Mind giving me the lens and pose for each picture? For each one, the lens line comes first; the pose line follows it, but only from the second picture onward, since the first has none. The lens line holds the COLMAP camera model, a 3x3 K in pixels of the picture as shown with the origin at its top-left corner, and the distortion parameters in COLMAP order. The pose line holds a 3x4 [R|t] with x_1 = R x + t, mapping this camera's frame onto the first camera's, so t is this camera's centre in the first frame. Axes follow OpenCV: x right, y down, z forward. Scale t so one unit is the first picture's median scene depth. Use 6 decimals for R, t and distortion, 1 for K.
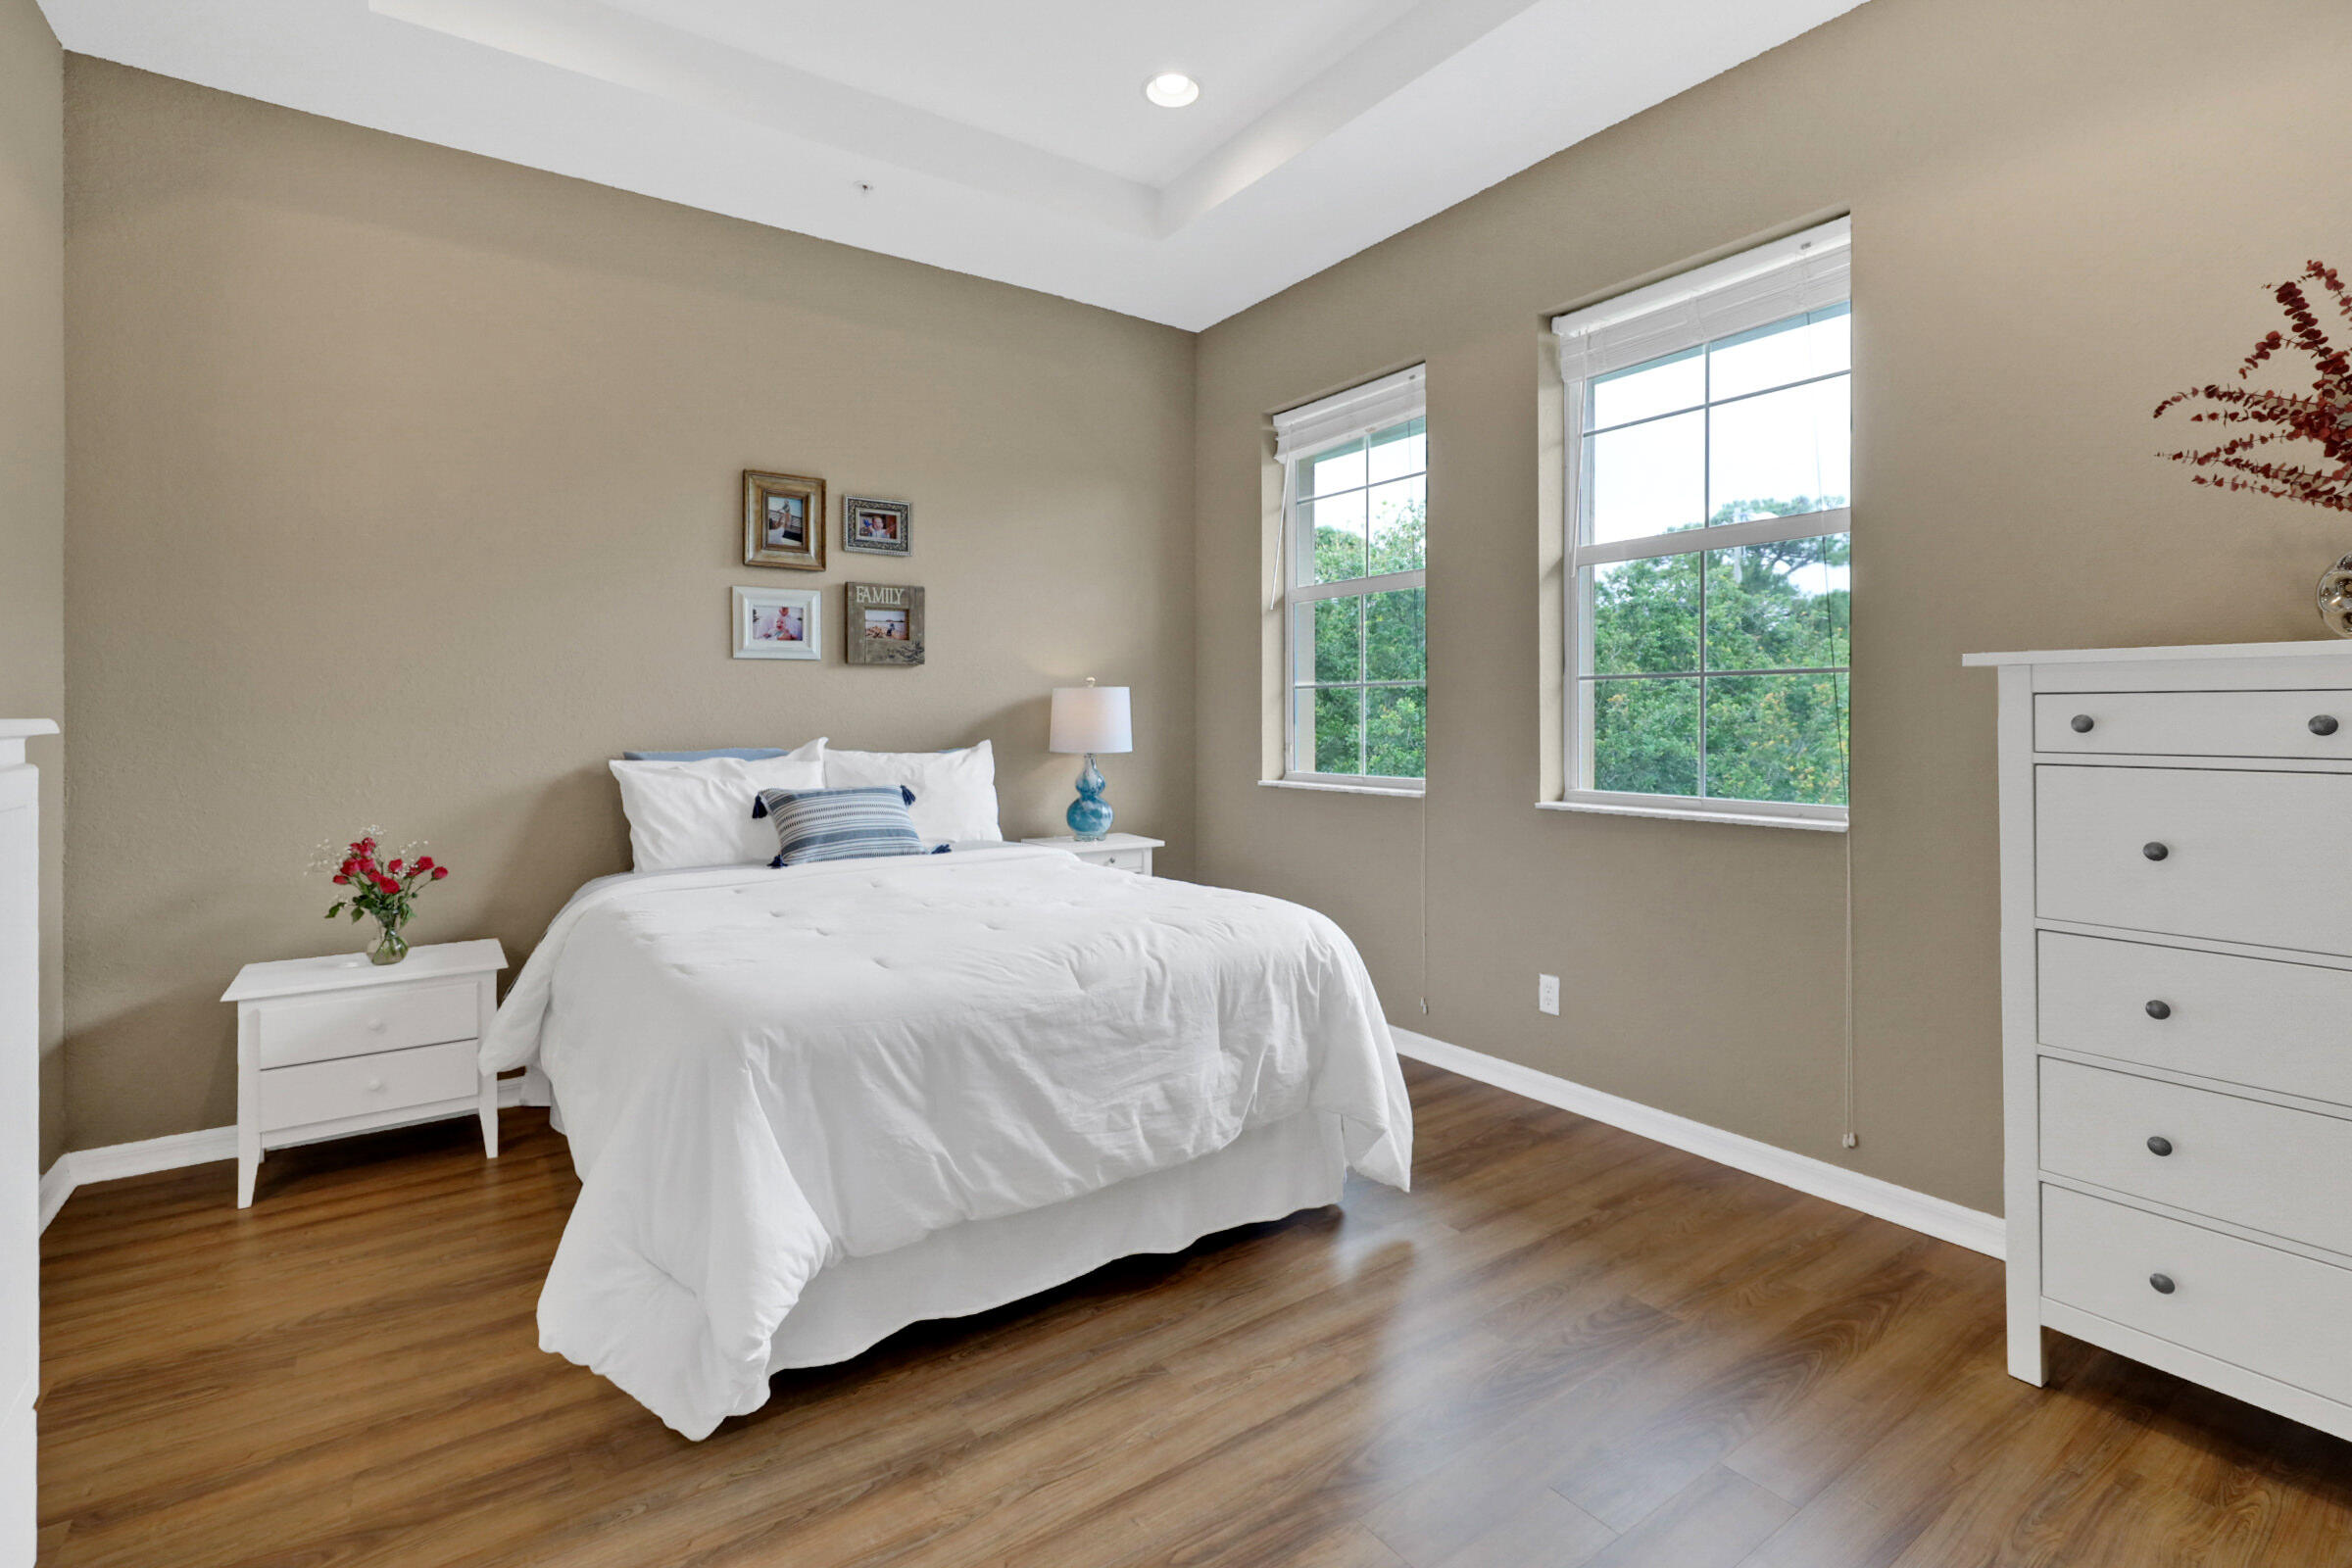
lens RADIAL K [[1084.3, 0, 1187.4], [0, 1084.3, 717.6], [0, 0, 1]] dist [0.002017, 0.000551]
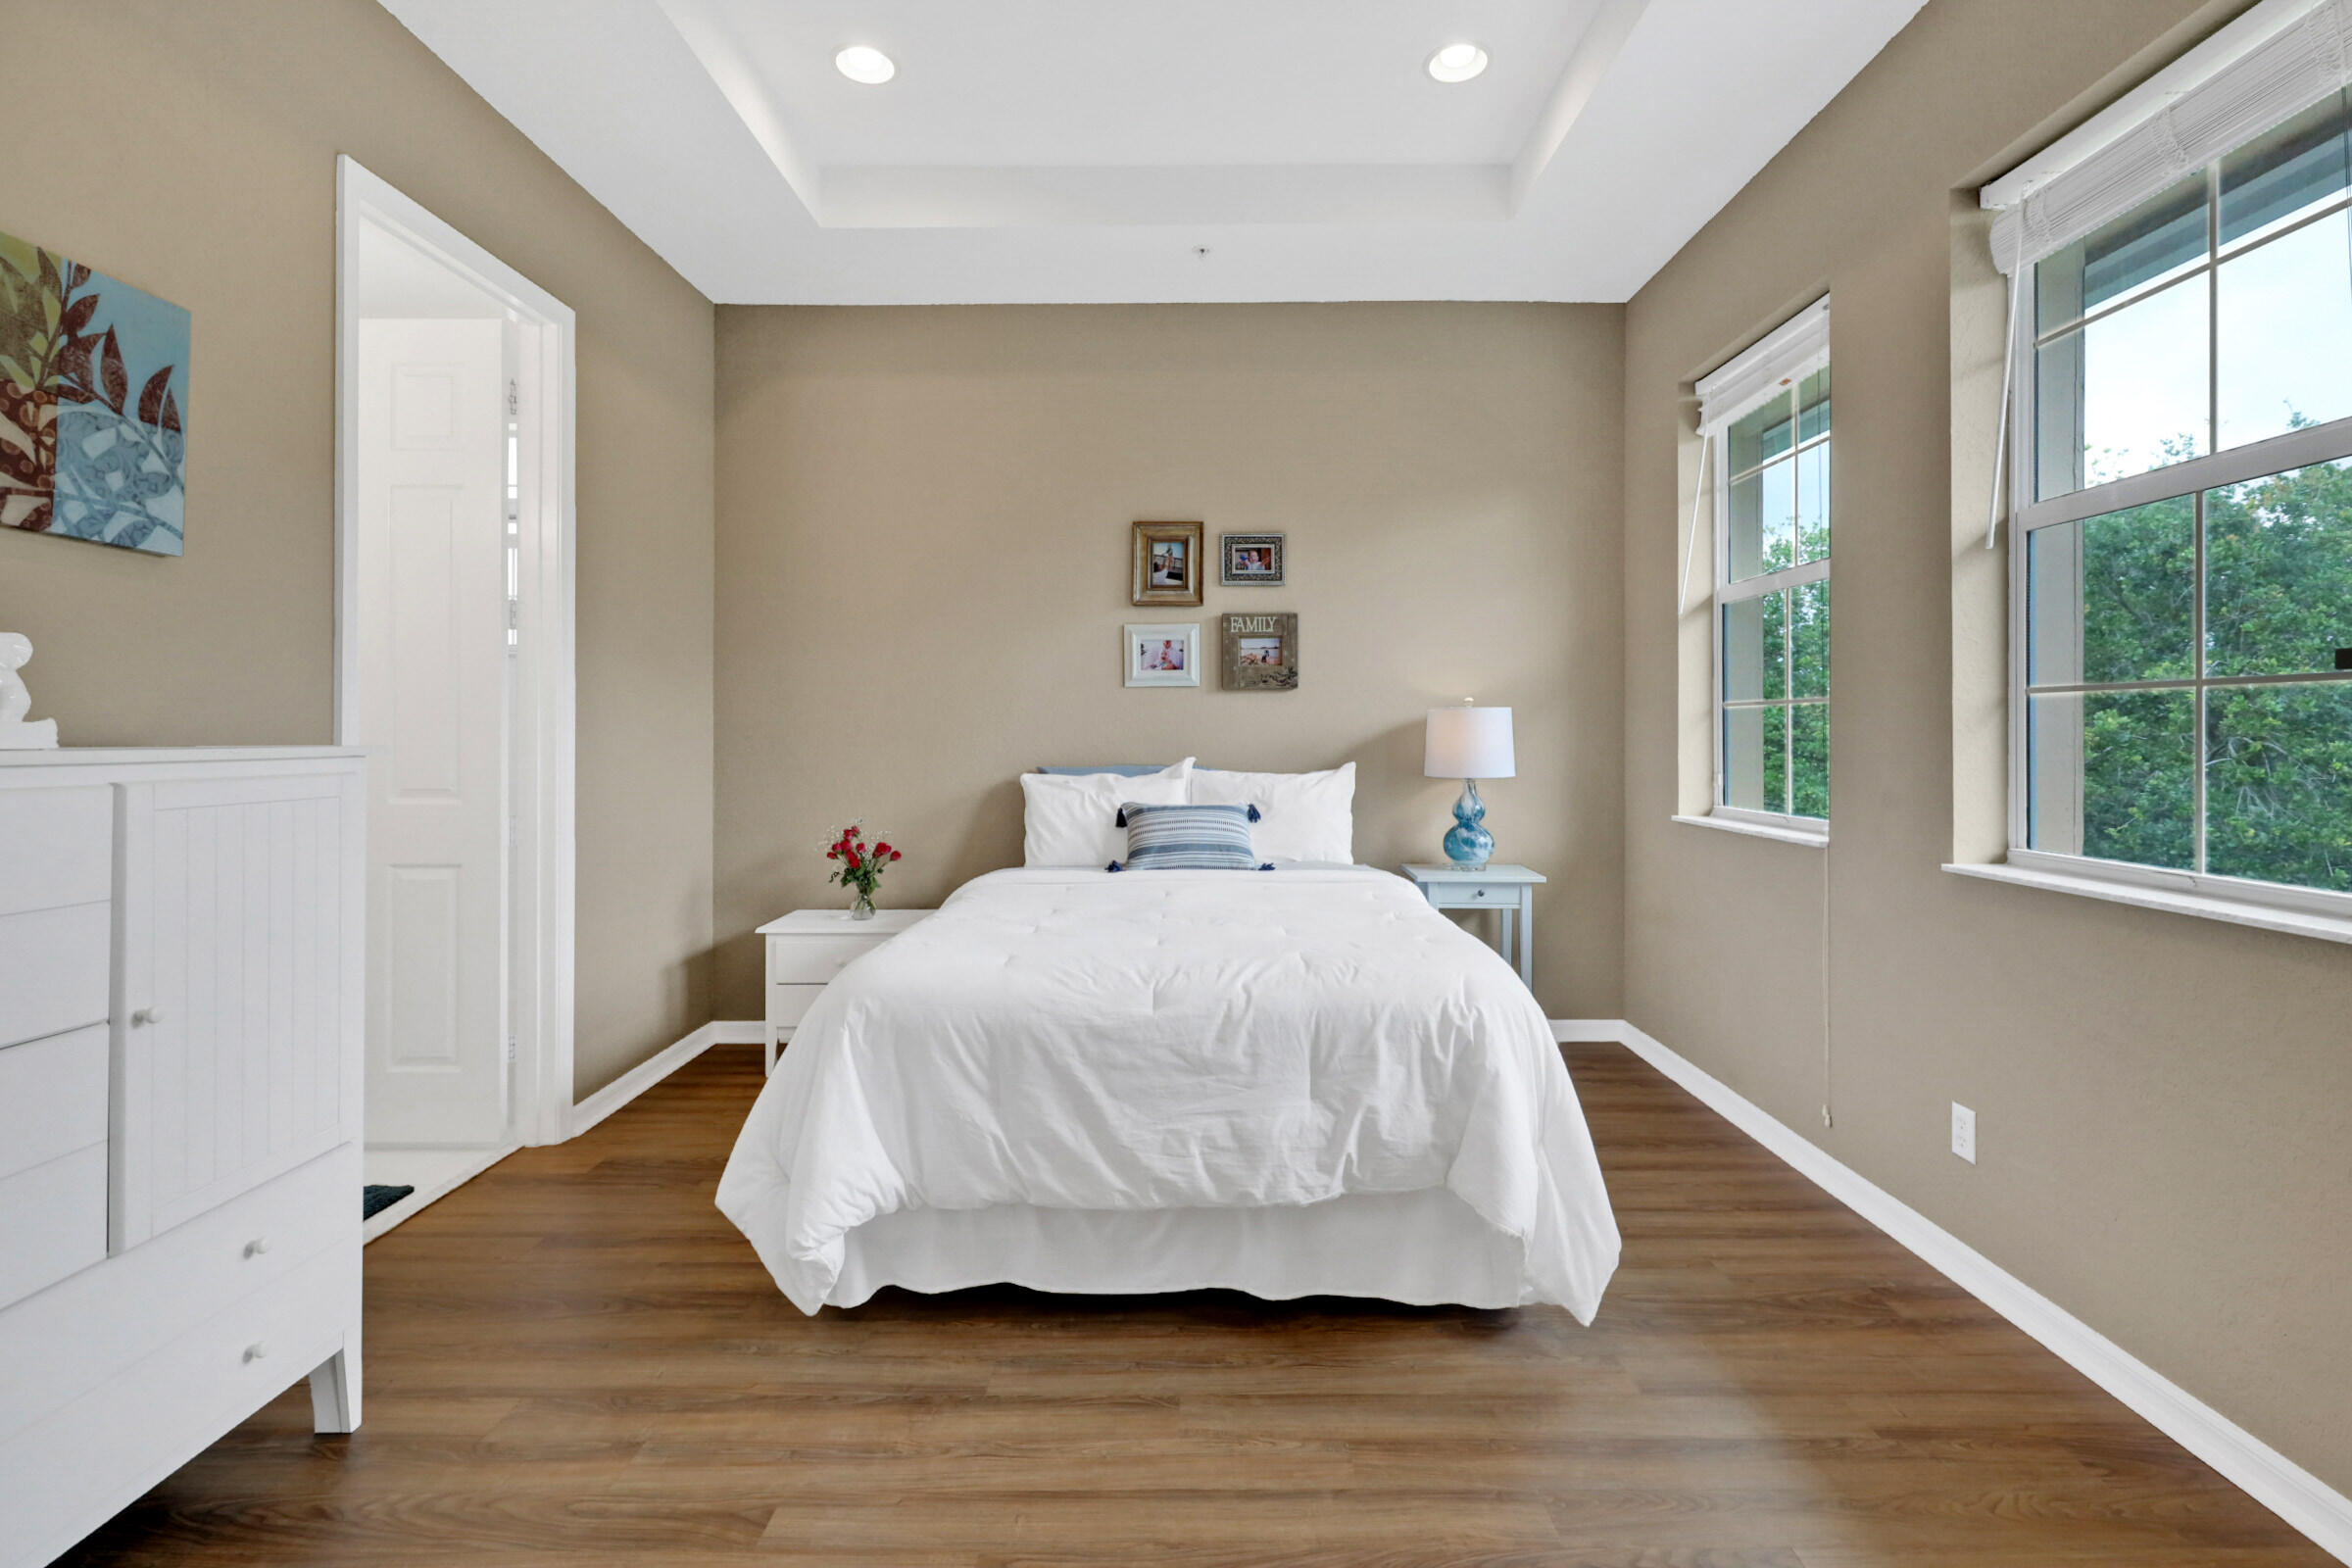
lens RADIAL K [[1079.1, 0, 1181.7], [0, 1079.1, 732.0], [0, 0, 1]] dist [0.000484, -0.000094]
pose [[0.814184, 0.001935, -0.580603, 0.373482], [-0.003080, 0.999995, -0.000985, -0.008154], [0.580598, 0.002590, 0.814186, 0.134154]]
